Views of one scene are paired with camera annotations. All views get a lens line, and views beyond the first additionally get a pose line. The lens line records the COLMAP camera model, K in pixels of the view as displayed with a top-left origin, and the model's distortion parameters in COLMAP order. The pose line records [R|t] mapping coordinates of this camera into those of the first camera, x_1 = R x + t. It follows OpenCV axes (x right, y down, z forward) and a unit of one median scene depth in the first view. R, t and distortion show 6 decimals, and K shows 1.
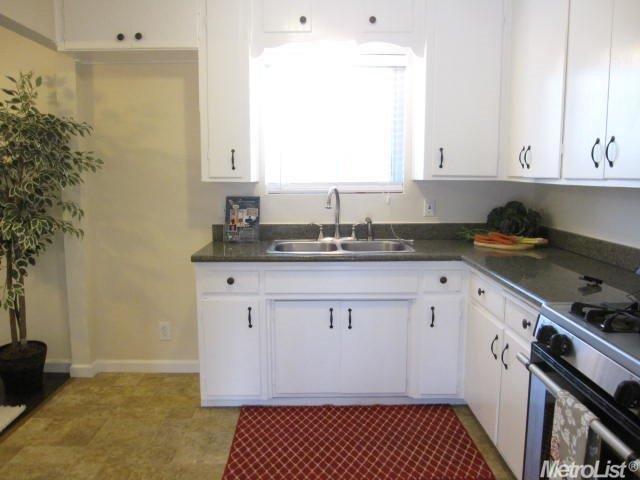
lens RADIAL K [[531.5, 0, 318.3], [0, 531.5, 244.0], [0, 0, 1]] dist [-0.079804, 0.043941]
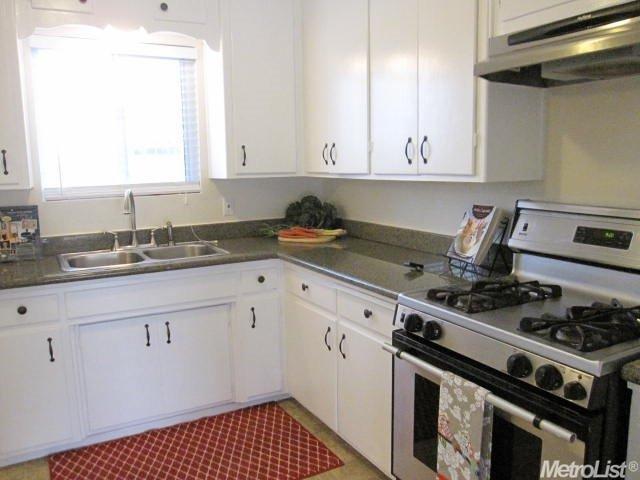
lens RADIAL K [[531.5, 0, 318.3], [0, 531.5, 244.0], [0, 0, 1]] dist [-0.079804, 0.043941]
pose [[0.881284, -0.087496, 0.464417, -0.116664], [0.081256, 0.996131, 0.033477, -0.020797], [-0.465549, 0.008234, 0.884984, 0.064691]]
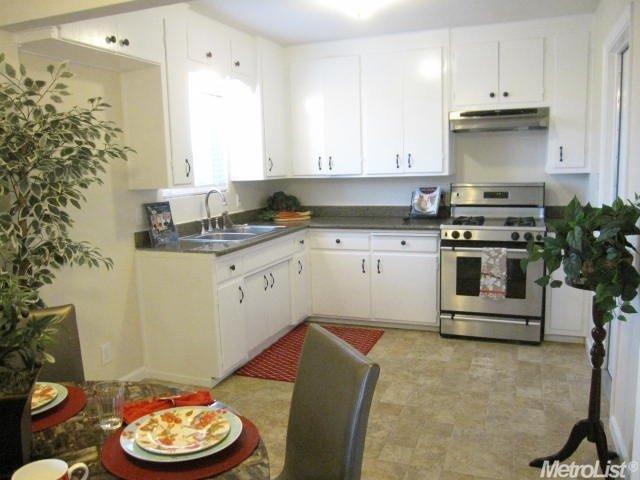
lens RADIAL K [[531.5, 0, 318.3], [0, 531.5, 244.0], [0, 0, 1]] dist [-0.079804, 0.043941]
pose [[0.375107, -0.146639, 0.915310, -1.105988], [0.152506, 0.983716, 0.095099, -0.063992], [-0.914350, 0.103918, 0.391362, 0.317528]]
